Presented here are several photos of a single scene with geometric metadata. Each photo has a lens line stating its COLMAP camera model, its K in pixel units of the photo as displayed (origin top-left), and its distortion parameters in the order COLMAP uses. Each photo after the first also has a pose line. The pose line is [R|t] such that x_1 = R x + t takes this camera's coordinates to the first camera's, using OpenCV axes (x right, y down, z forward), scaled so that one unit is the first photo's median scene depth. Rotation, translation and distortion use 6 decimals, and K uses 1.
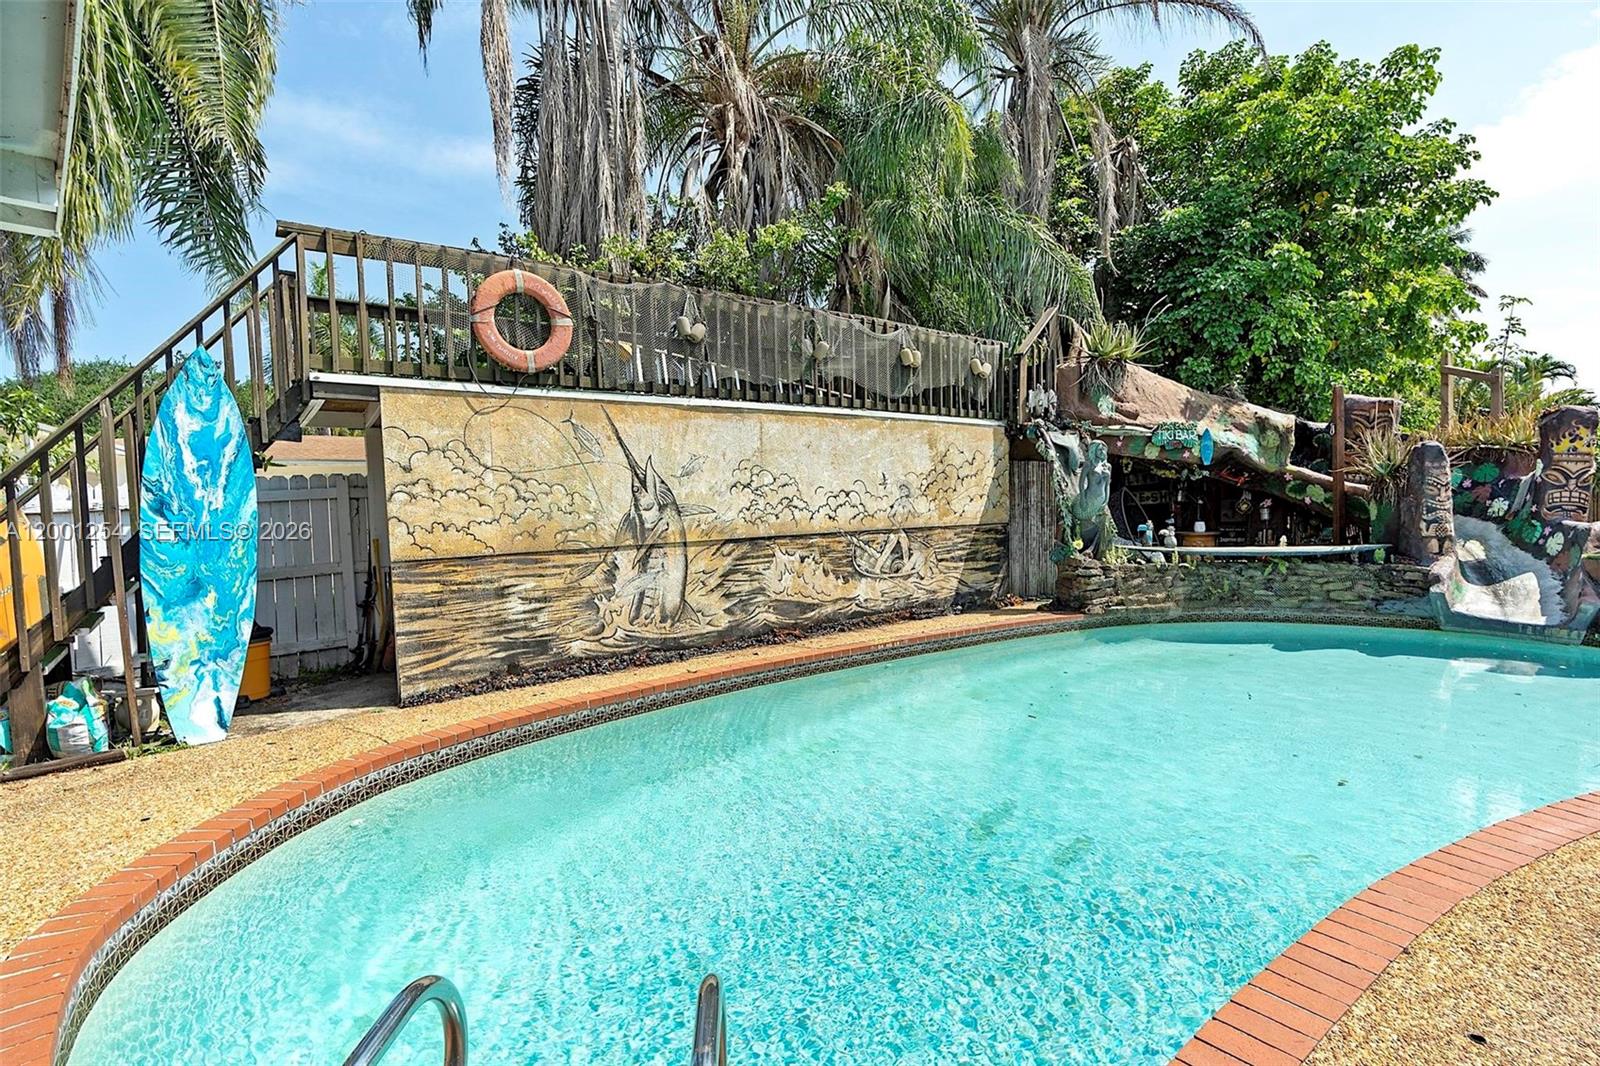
lens RADIAL K [[736.4, 0, 798.8], [0, 736.4, 522.7], [0, 0, 1]] dist [-0.004312, 0.003598]
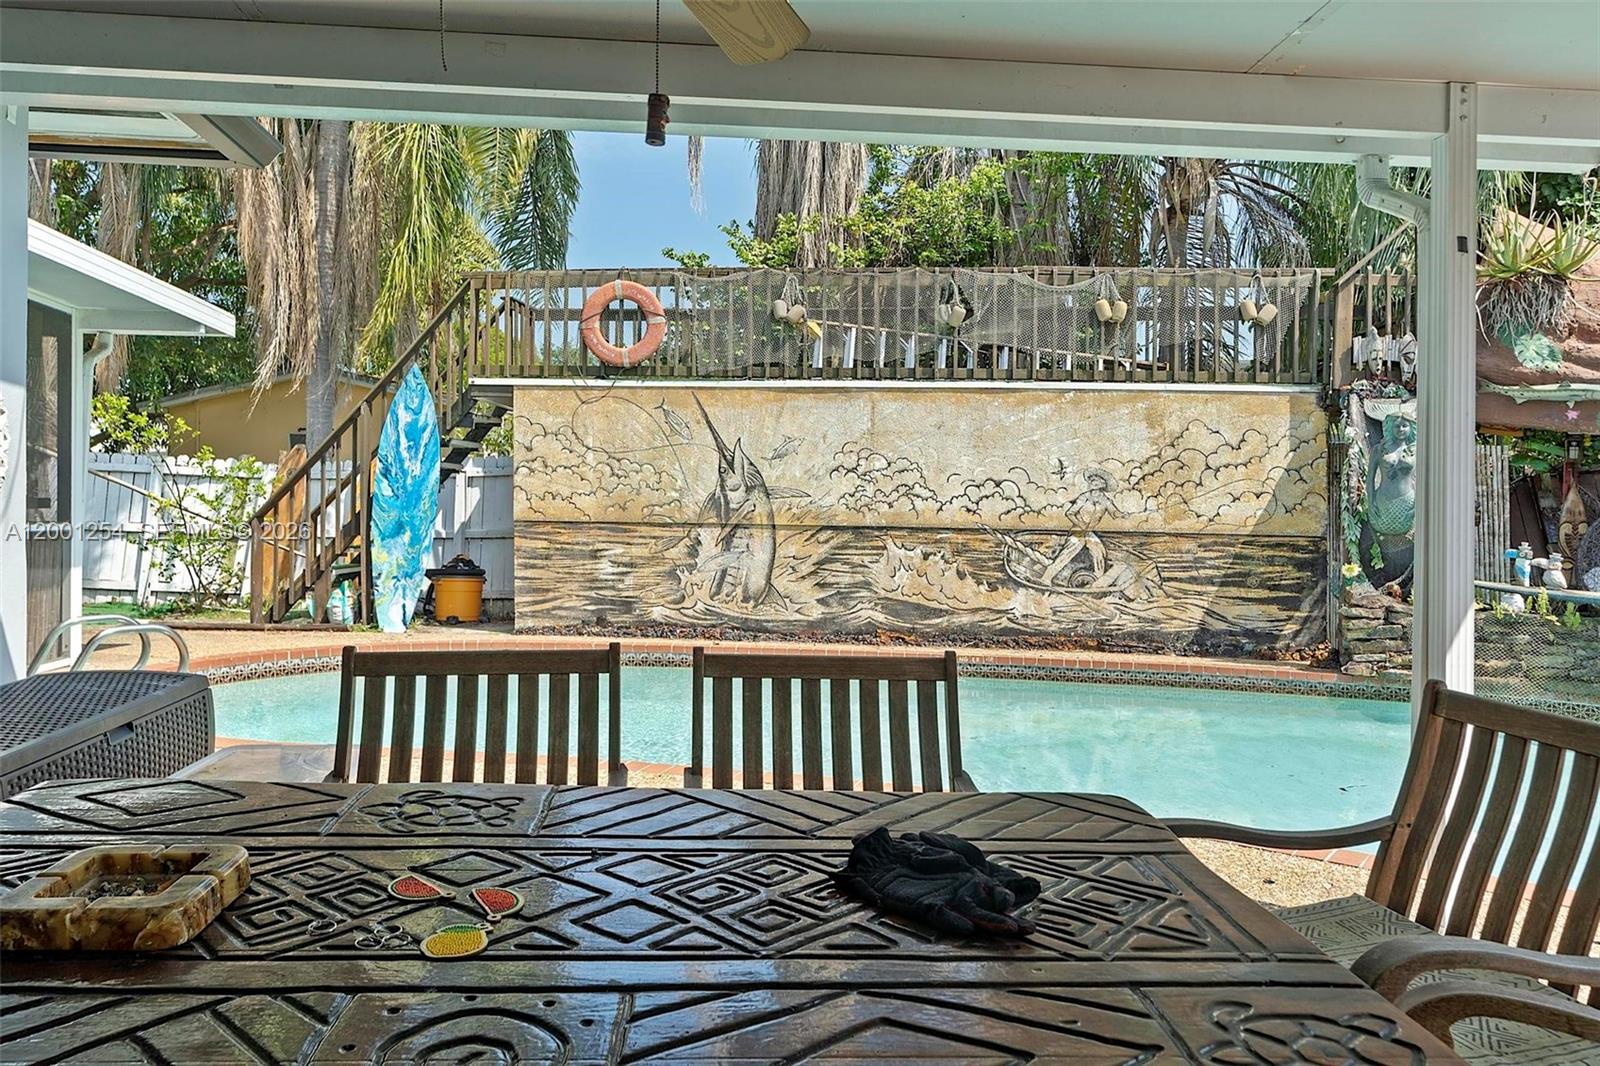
lens RADIAL K [[1136.0, 0, 797.2], [0, 1136.0, 488.1], [0, 0, 1]] dist [0.005596, 0.011349]
pose [[0.745965, 0.024794, -0.665524, 0.712429], [-0.057896, 0.997938, -0.027715, 0.014117], [0.663464, 0.059206, 0.745862, -0.098508]]
